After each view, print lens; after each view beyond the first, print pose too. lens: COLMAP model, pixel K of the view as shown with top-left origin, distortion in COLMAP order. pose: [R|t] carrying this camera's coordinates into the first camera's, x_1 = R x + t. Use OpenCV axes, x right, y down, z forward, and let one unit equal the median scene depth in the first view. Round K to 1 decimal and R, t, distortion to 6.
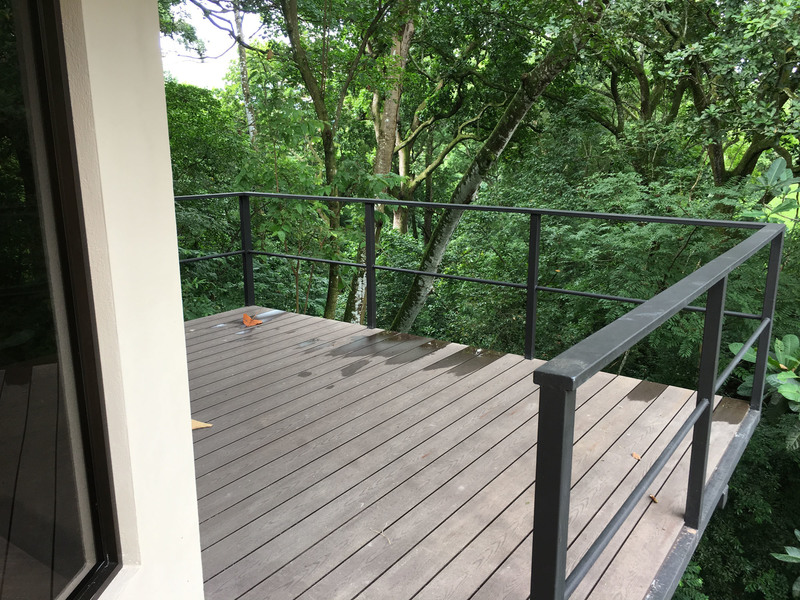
lens RADIAL K [[672.4, 0, 400.1], [0, 672.4, 299.7], [0, 0, 1]] dist [0.005297, 0.001584]
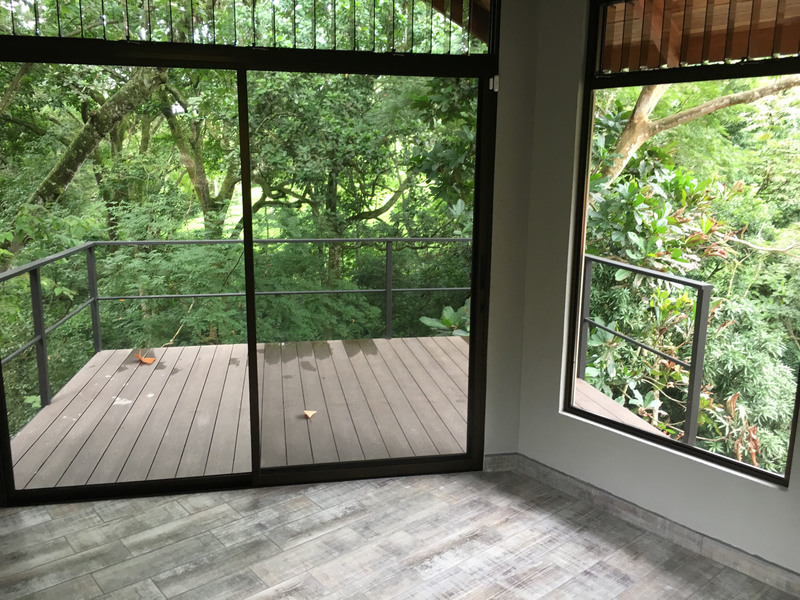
lens RADIAL K [[672.4, 0, 400.9], [0, 672.4, 301.3], [0, 0, 1]] dist [0.005297, 0.001584]
pose [[0.692587, -0.130401, 0.709449, -0.862495], [0.149142, 0.988159, 0.036032, -0.048834], [-0.705747, 0.080853, 0.703835, -0.110857]]
